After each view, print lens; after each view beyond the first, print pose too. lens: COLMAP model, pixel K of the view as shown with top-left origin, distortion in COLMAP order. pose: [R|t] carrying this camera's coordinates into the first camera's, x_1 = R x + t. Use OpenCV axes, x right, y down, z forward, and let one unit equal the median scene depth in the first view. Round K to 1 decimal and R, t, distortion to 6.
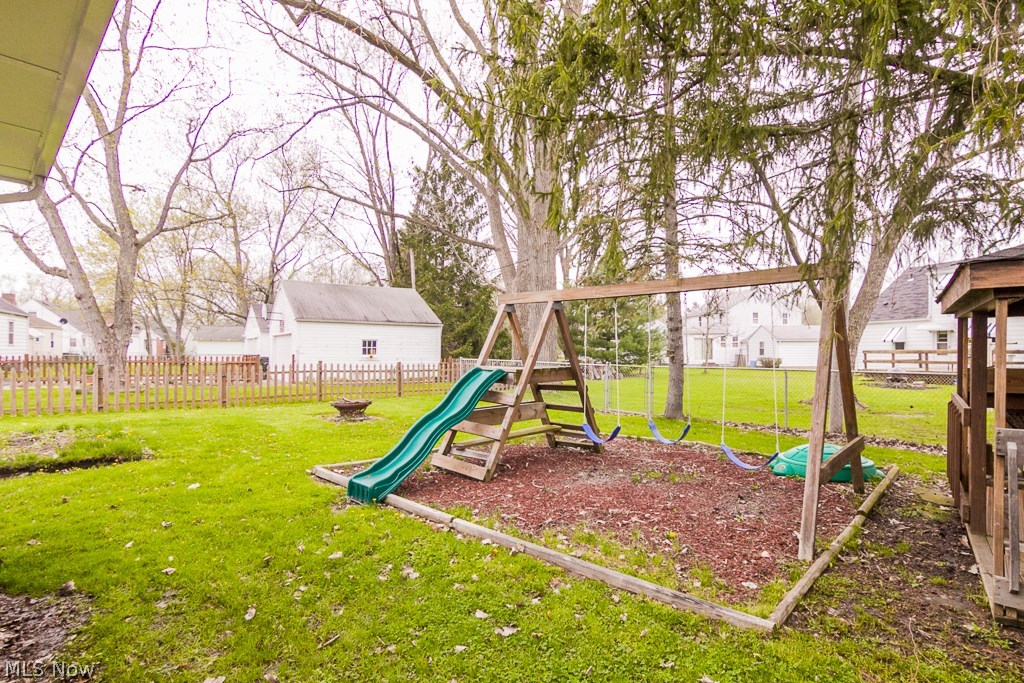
lens RADIAL K [[526.2, 0, 511.3], [0, 526.2, 345.3], [0, 0, 1]] dist [-0.002696, 0.002683]
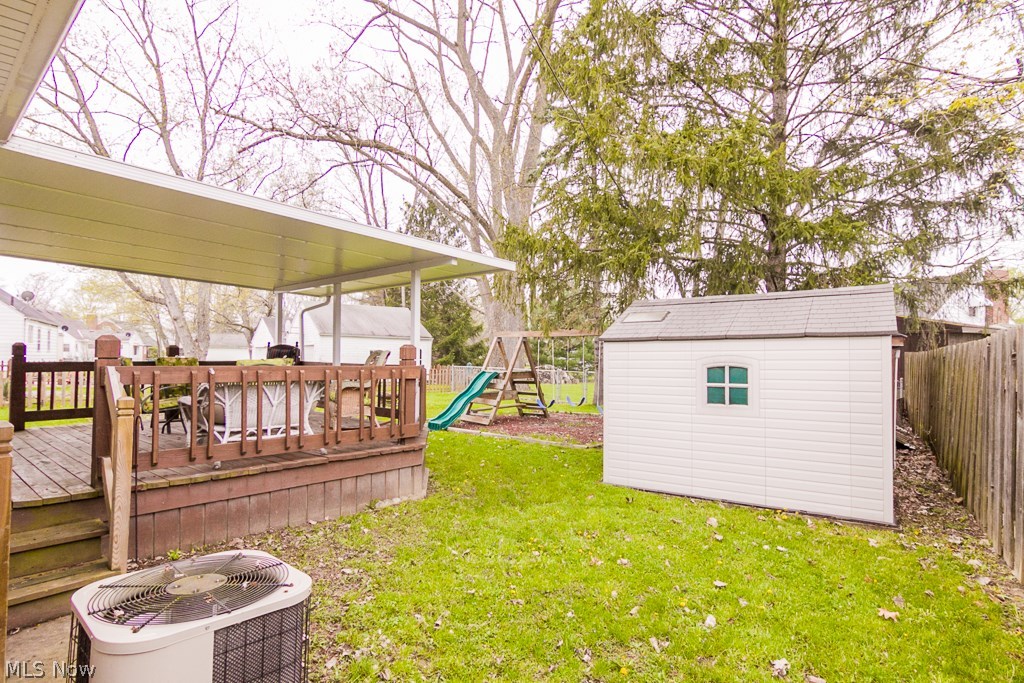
lens RADIAL K [[526.2, 0, 513.0], [0, 526.2, 346.4], [0, 0, 1]] dist [-0.002696, 0.002683]
pose [[0.997900, 0.008681, 0.064192, -0.042013], [-0.007918, 0.999895, -0.012122, -0.013594], [-0.064291, 0.011588, 0.997864, -0.496280]]
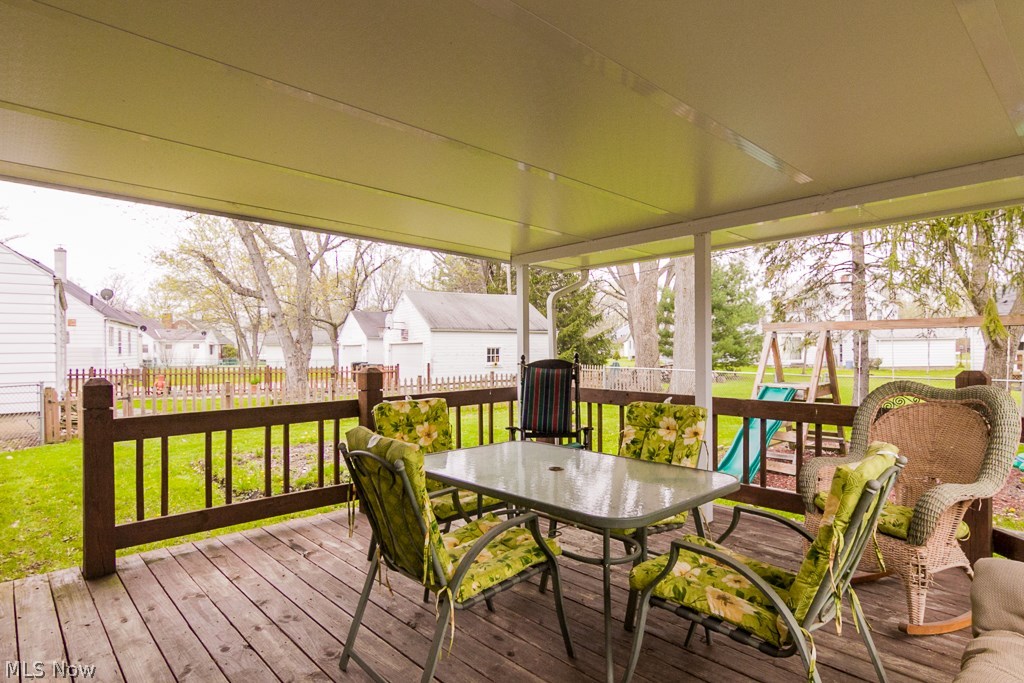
lens RADIAL K [[564.7, 0, 516.0], [0, 564.7, 347.1], [0, 0, 1]] dist [-0.000334, 0.000326]
pose [[0.998404, -0.011789, -0.055224, -0.297985], [0.012176, 0.999904, 0.006673, -0.033263], [0.055140, -0.007335, 0.998452, -0.183879]]
